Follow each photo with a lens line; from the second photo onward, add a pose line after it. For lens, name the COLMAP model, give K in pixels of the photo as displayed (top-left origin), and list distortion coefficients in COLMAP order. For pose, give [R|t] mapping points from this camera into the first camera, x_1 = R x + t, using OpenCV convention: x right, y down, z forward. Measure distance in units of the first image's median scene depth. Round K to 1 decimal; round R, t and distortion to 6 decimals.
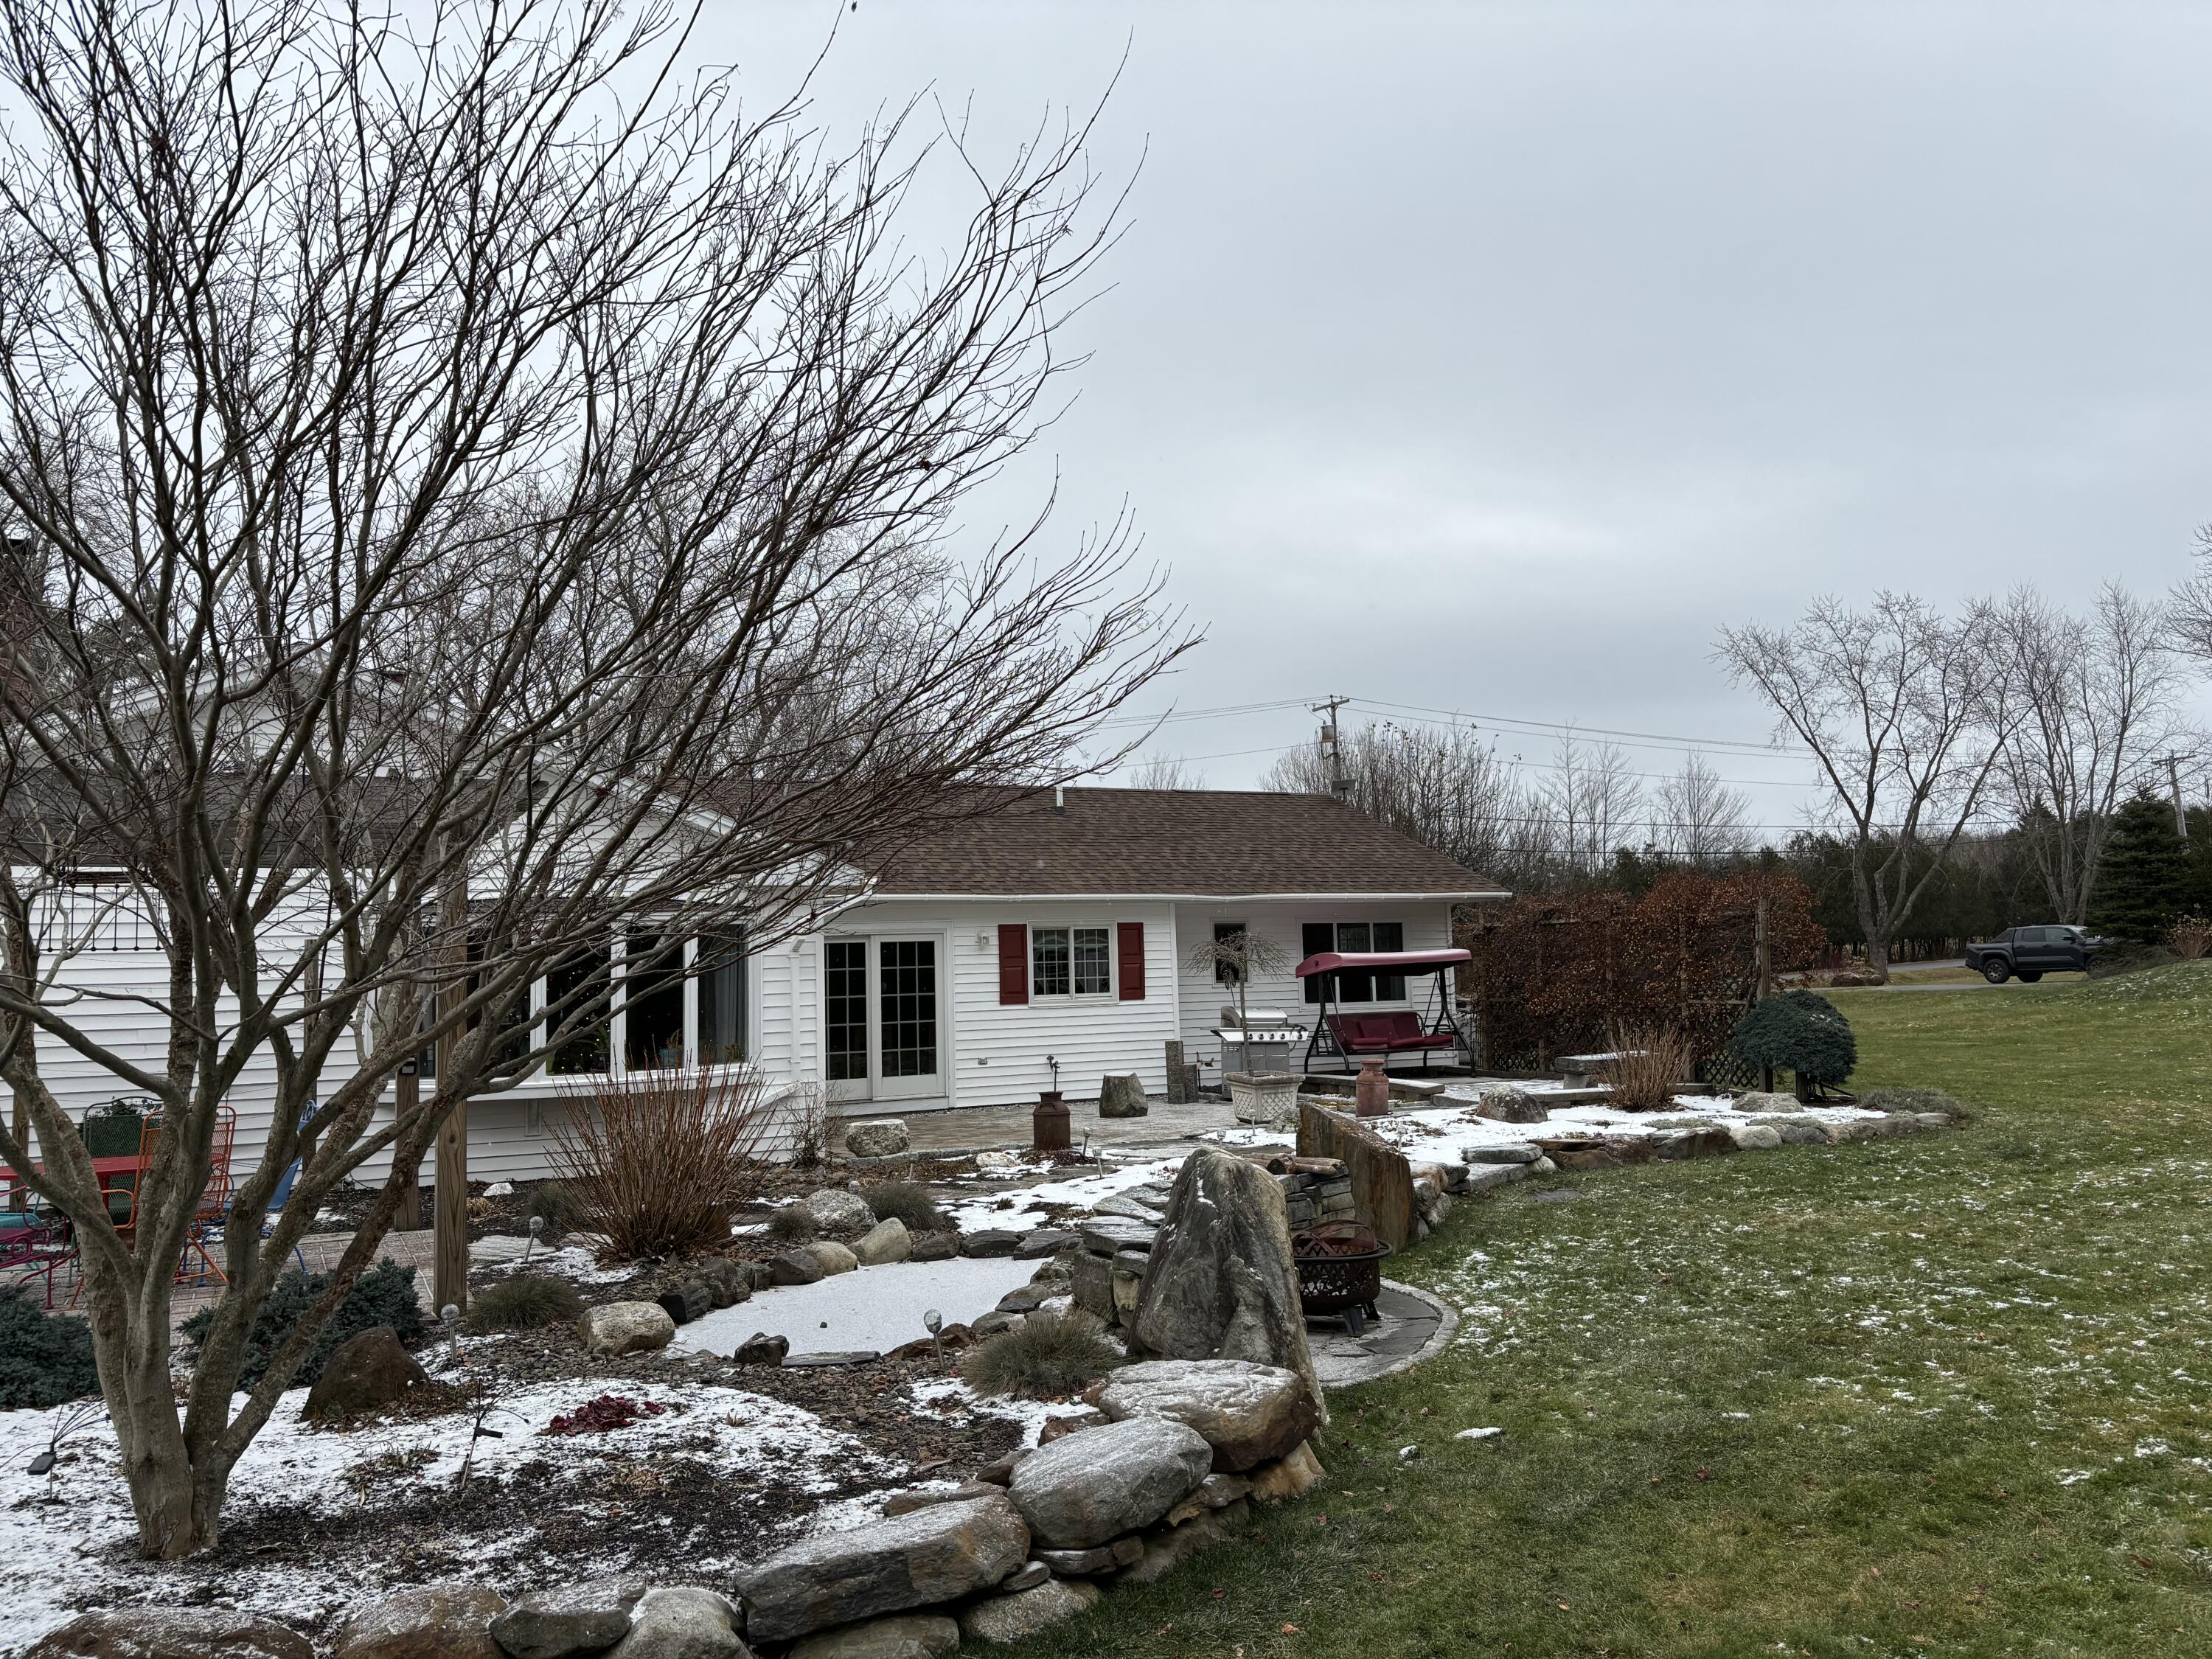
lens RADIAL K [[1659.7, 0, 1113.2], [0, 1659.7, 836.7], [0, 0, 1]] dist [0.050825, -0.046504]
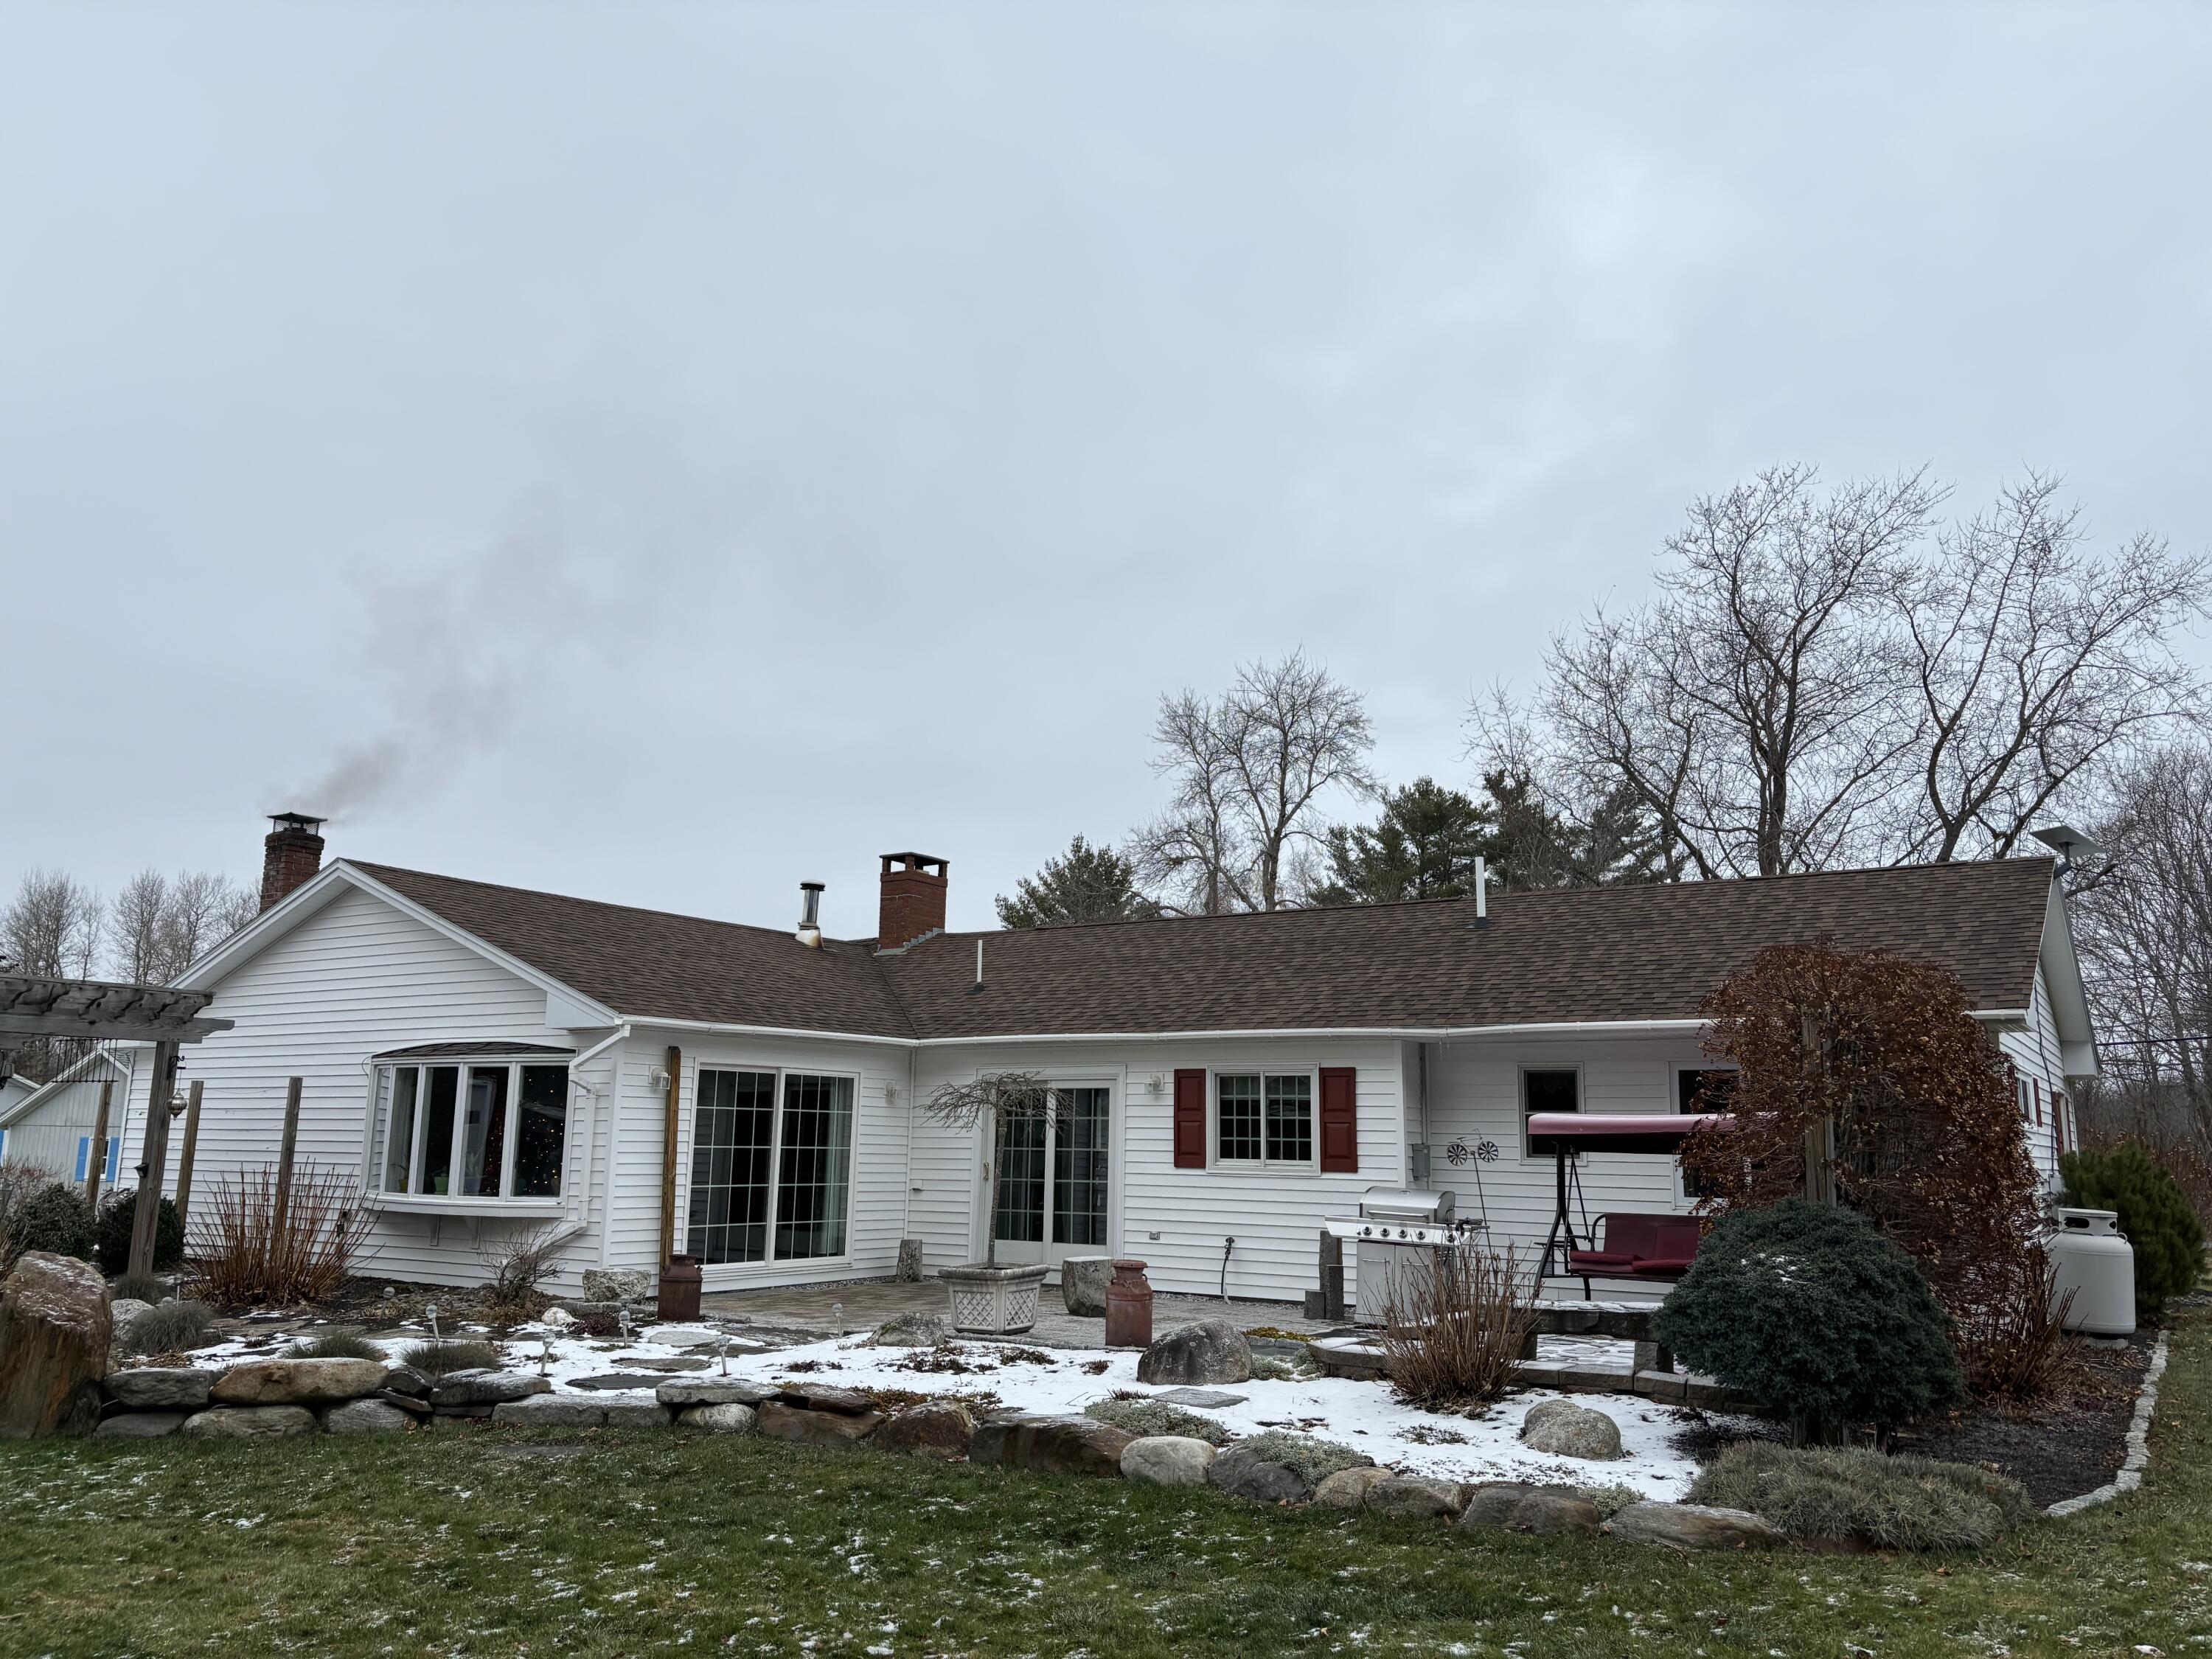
lens RADIAL K [[1664.6, 0, 1088.9], [0, 1664.6, 819.2], [0, 0, 1]] dist [0.080603, -0.100481]
pose [[0.508240, -0.132781, -0.850918, 1.660768], [0.039852, 0.990611, -0.130776, 0.092710], [0.860293, 0.032555, 0.508759, 1.374655]]
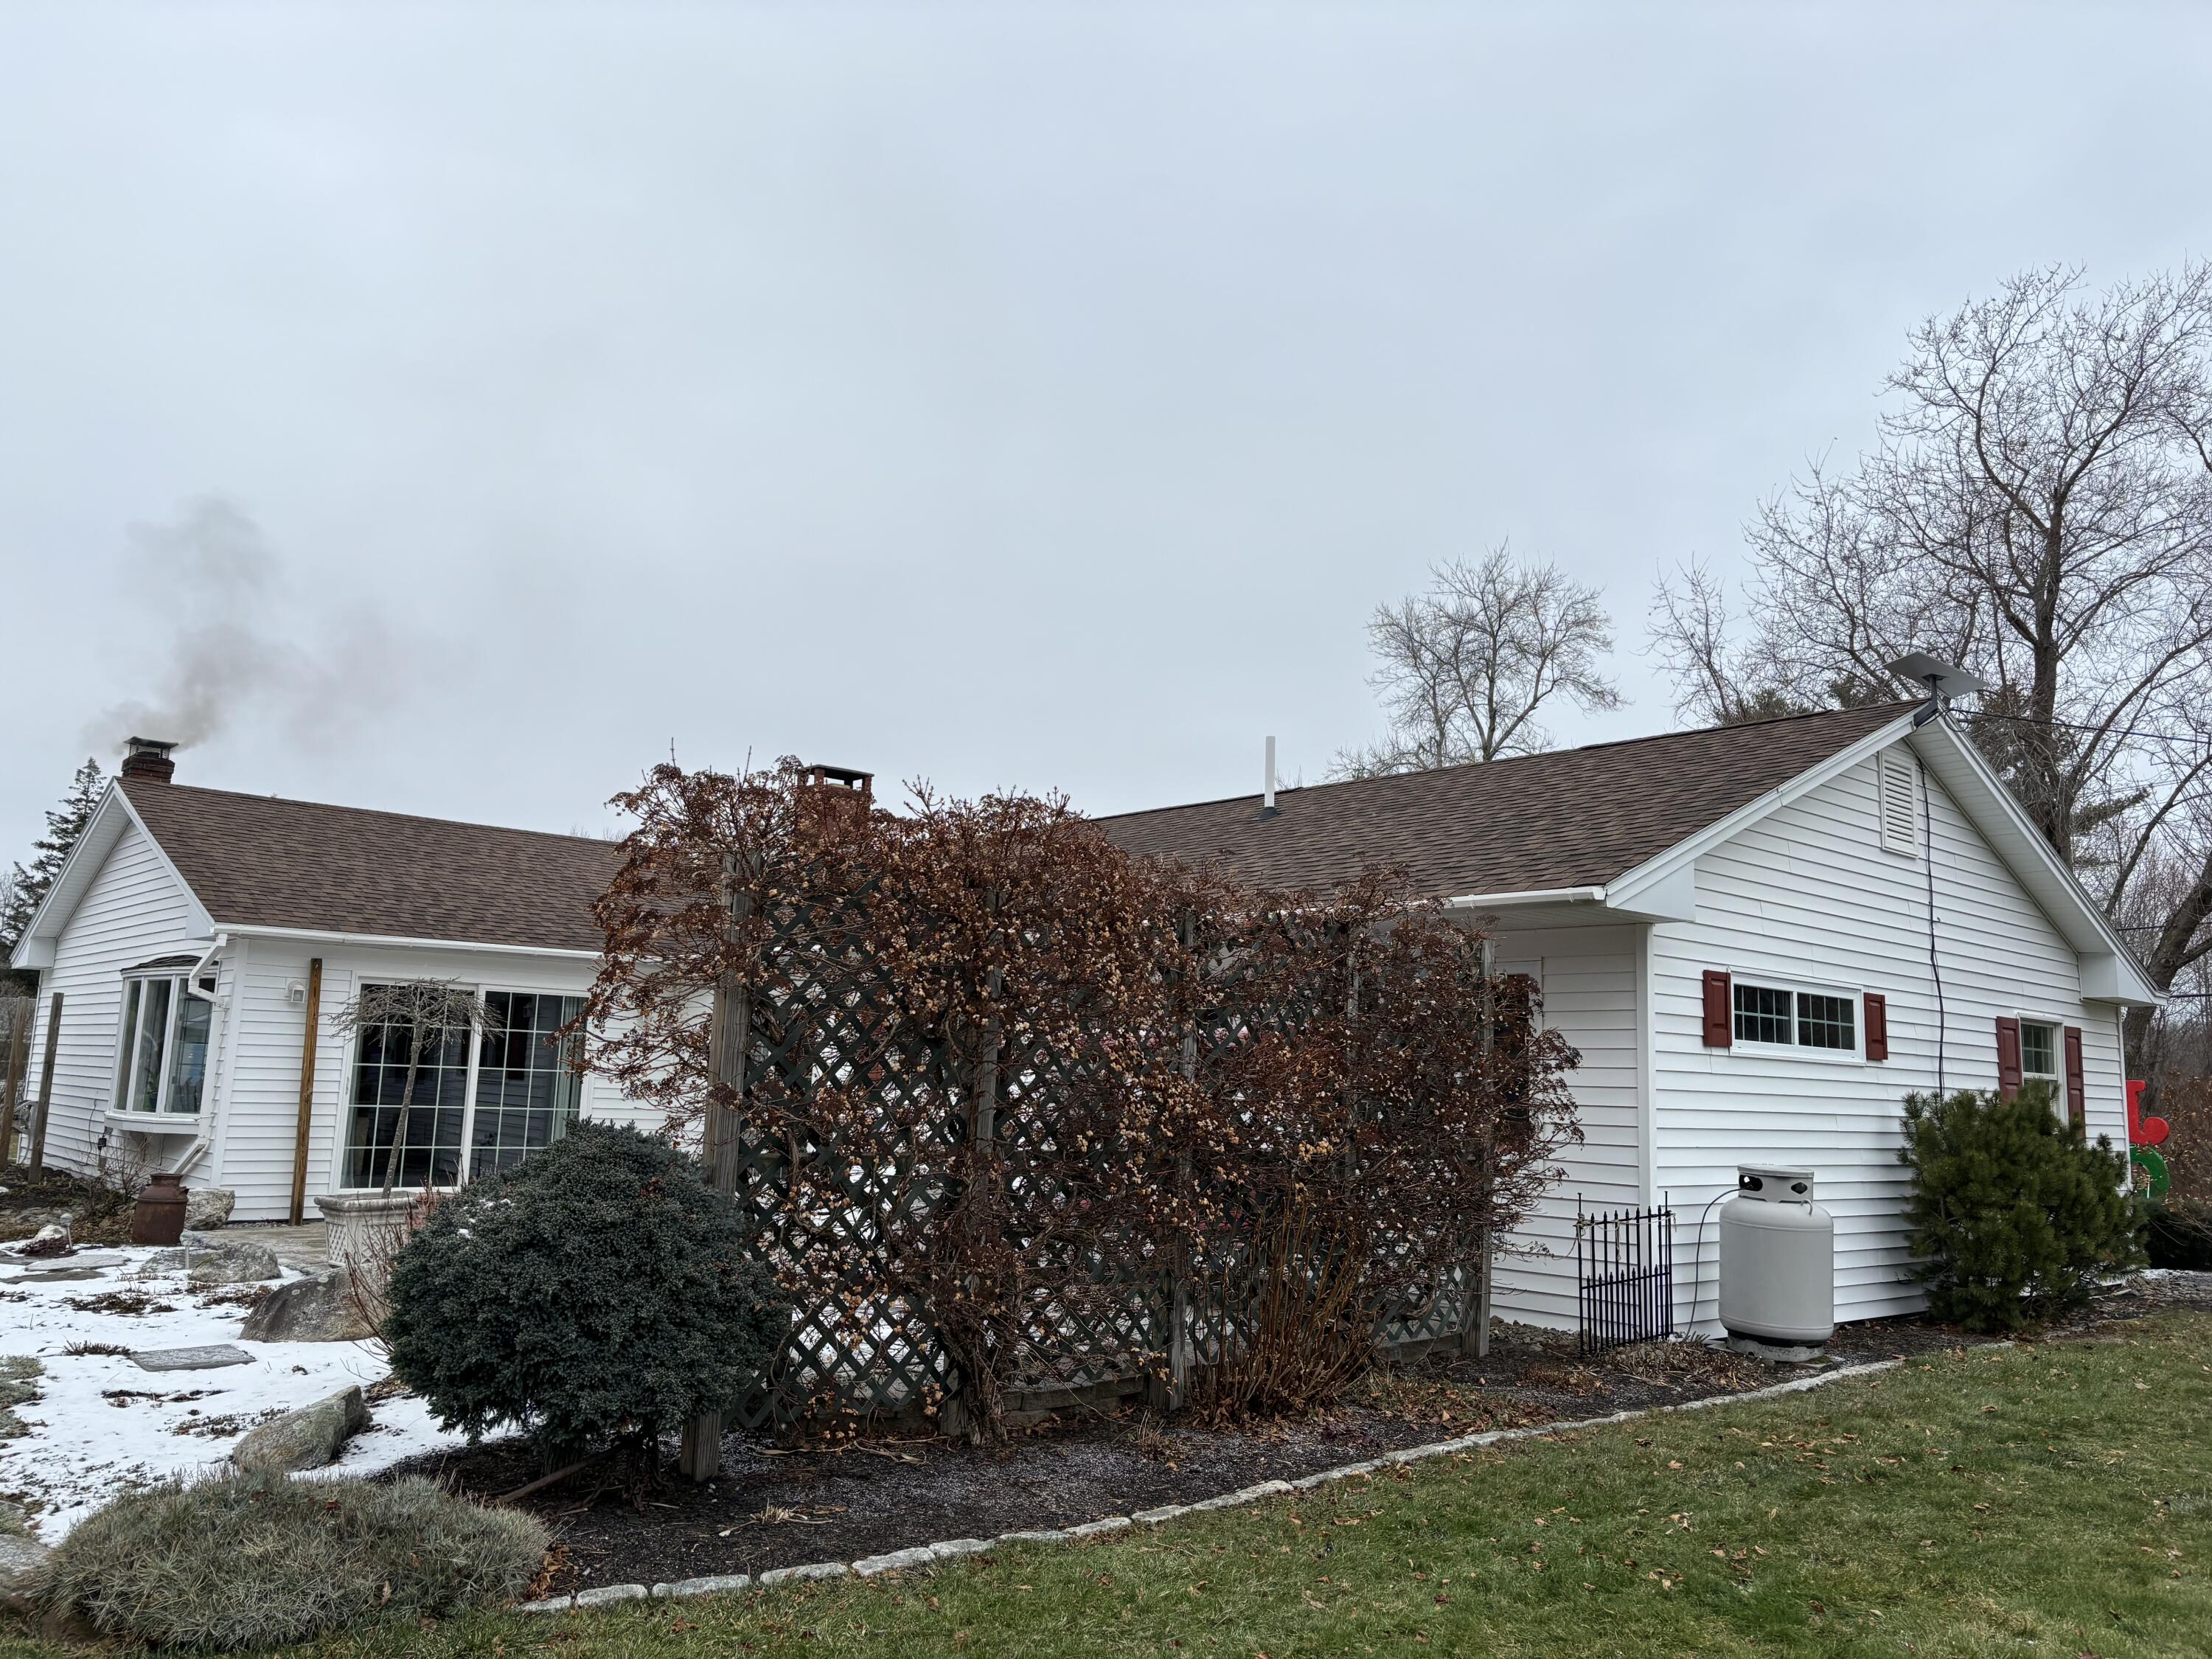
lens RADIAL K [[1664.6, 0, 1088.9], [0, 1664.6, 819.2], [0, 0, 1]] dist [0.080603, -0.100481]
pose [[0.265718, -0.116135, -0.957030, 1.740548], [0.037103, 0.993214, -0.110224, 0.167498], [0.963336, -0.006220, 0.268224, 2.334581]]
